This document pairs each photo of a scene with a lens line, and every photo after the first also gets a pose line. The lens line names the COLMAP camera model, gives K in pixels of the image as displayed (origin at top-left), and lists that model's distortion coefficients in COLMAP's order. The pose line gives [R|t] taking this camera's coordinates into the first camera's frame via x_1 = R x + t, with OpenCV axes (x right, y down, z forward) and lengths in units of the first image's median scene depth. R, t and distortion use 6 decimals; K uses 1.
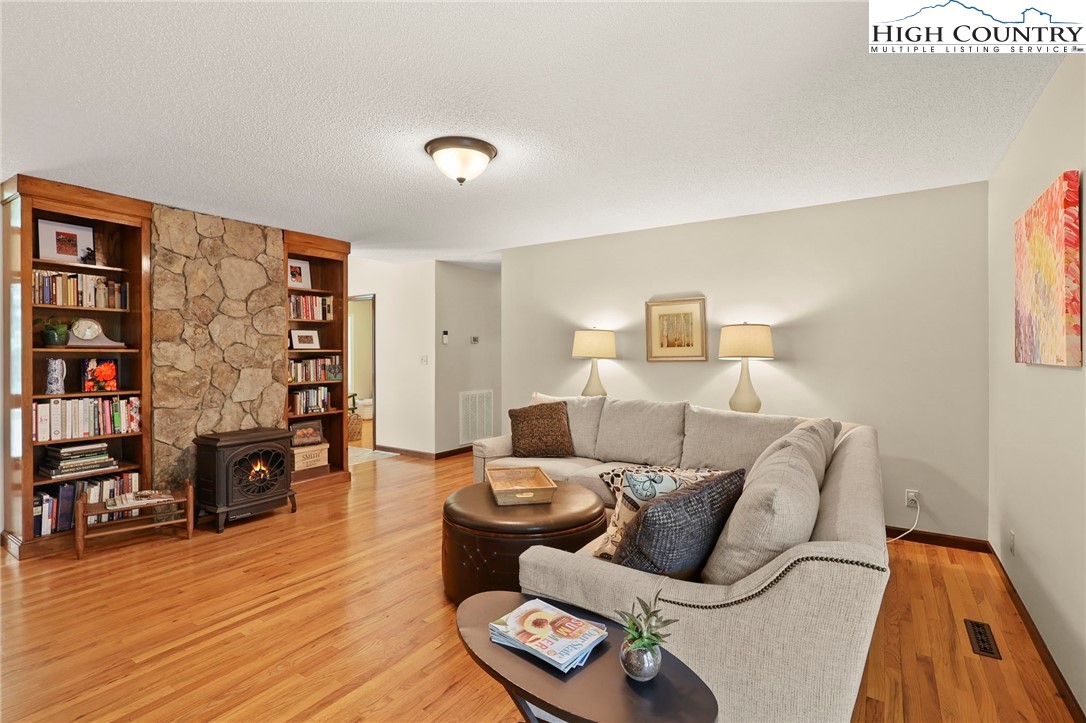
lens RADIAL K [[509.6, 0, 545.5], [0, 509.6, 358.1], [0, 0, 1]] dist [0.003297, -0.000176]
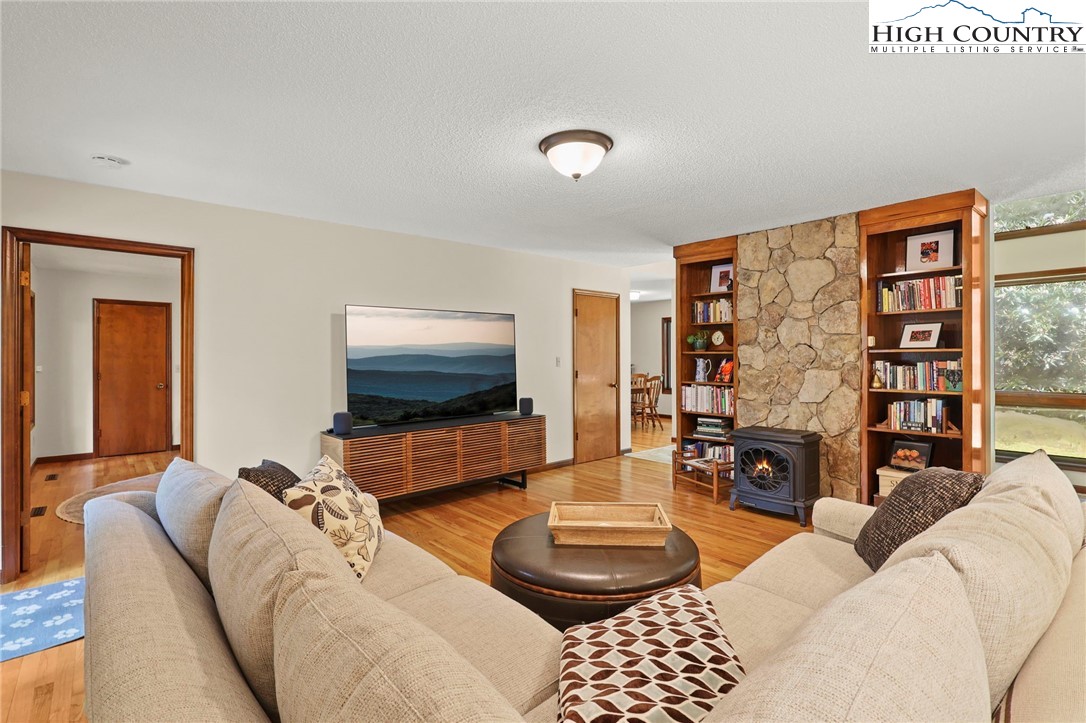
lens RADIAL K [[509.6, 0, 543.8], [0, 509.6, 358.8], [0, 0, 1]] dist [0.003297, -0.000176]
pose [[-0.263710, 0.009058, -0.964560, 0.538112], [-0.002904, 0.999944, 0.010184, -0.009759], [0.964598, 0.005487, -0.263668, 0.819359]]
